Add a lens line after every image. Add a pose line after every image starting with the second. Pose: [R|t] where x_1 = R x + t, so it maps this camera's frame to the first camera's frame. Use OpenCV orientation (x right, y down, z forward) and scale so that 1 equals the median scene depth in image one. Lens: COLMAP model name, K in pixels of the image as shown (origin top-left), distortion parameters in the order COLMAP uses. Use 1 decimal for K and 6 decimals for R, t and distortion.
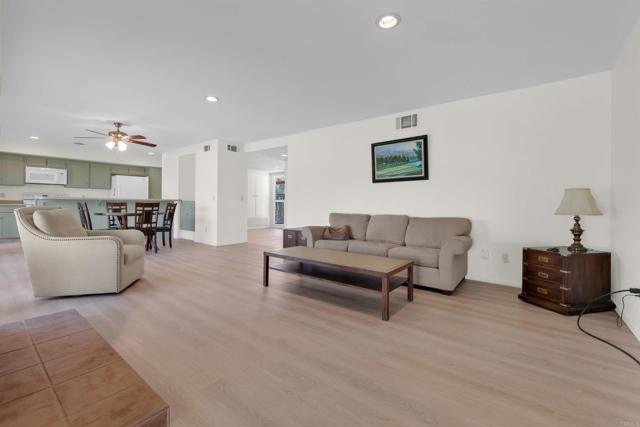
lens RADIAL K [[274.2, 0, 319.5], [0, 274.2, 204.8], [0, 0, 1]] dist [0.000075, 0.001191]
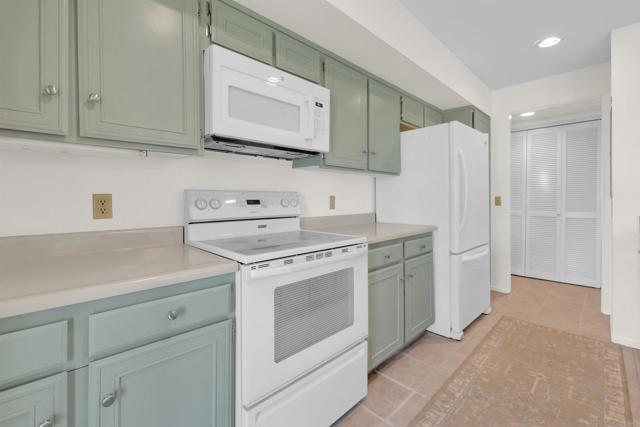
lens RADIAL K [[274.2, 0, 314.5], [0, 274.2, 199.6], [0, 0, 1]] dist [0.000075, 0.001191]
pose [[0.989892, -0.011136, -0.141383, -0.925309], [0.011242, 0.999937, -0.000044, -0.034483], [0.141375, -0.001546, 0.989955, 0.785506]]
